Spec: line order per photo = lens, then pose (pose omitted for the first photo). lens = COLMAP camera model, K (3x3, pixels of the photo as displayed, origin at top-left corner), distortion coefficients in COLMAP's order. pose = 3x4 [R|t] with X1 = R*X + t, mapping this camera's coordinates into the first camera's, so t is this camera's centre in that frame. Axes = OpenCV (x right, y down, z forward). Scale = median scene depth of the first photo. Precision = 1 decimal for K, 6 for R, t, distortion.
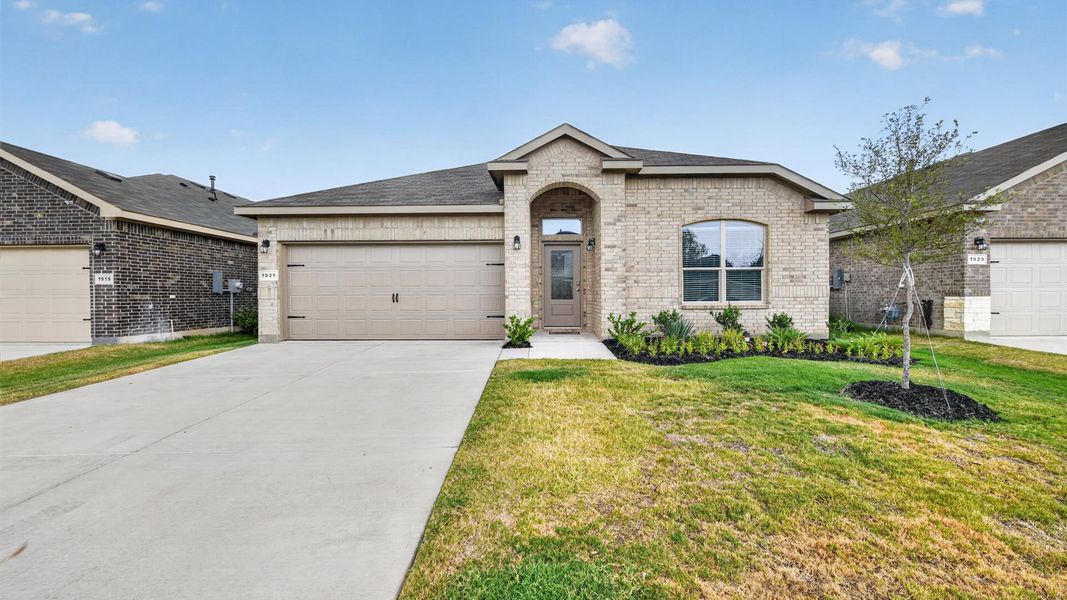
lens RADIAL K [[424.2, 0, 540.2], [0, 424.2, 299.8], [0, 0, 1]] dist [-0.010467, -0.000173]
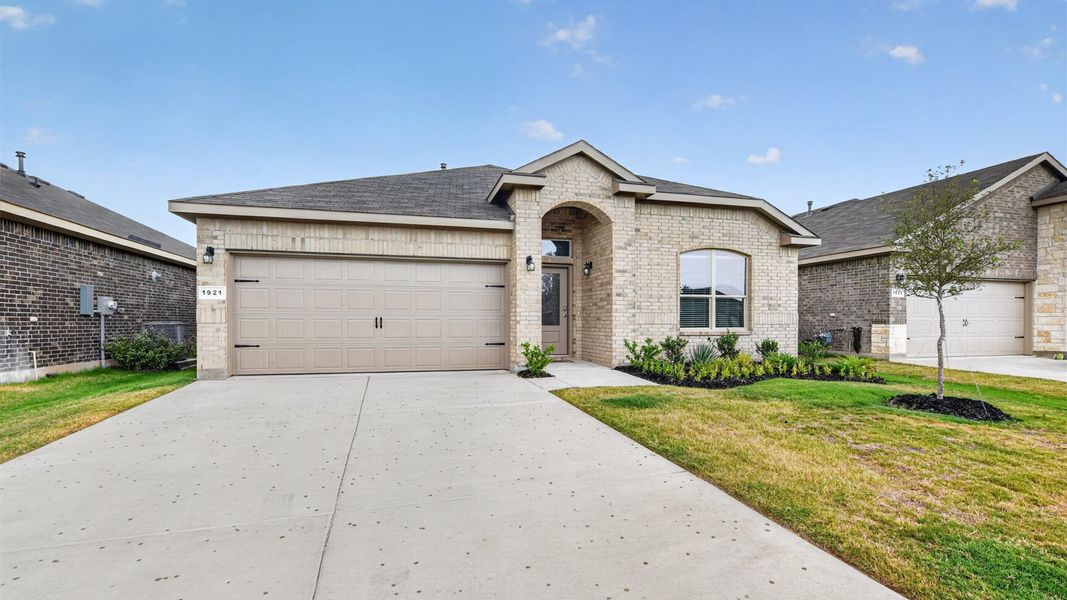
lens RADIAL K [[468.2, 0, 532.7], [0, 468.2, 330.0], [0, 0, 1]] dist [-0.010324, -0.000079]
pose [[0.963568, 0.001709, 0.267456, -0.304571], [-0.003362, 0.999978, 0.005725, 0.004090], [-0.267441, -0.006416, 0.963553, 0.014796]]
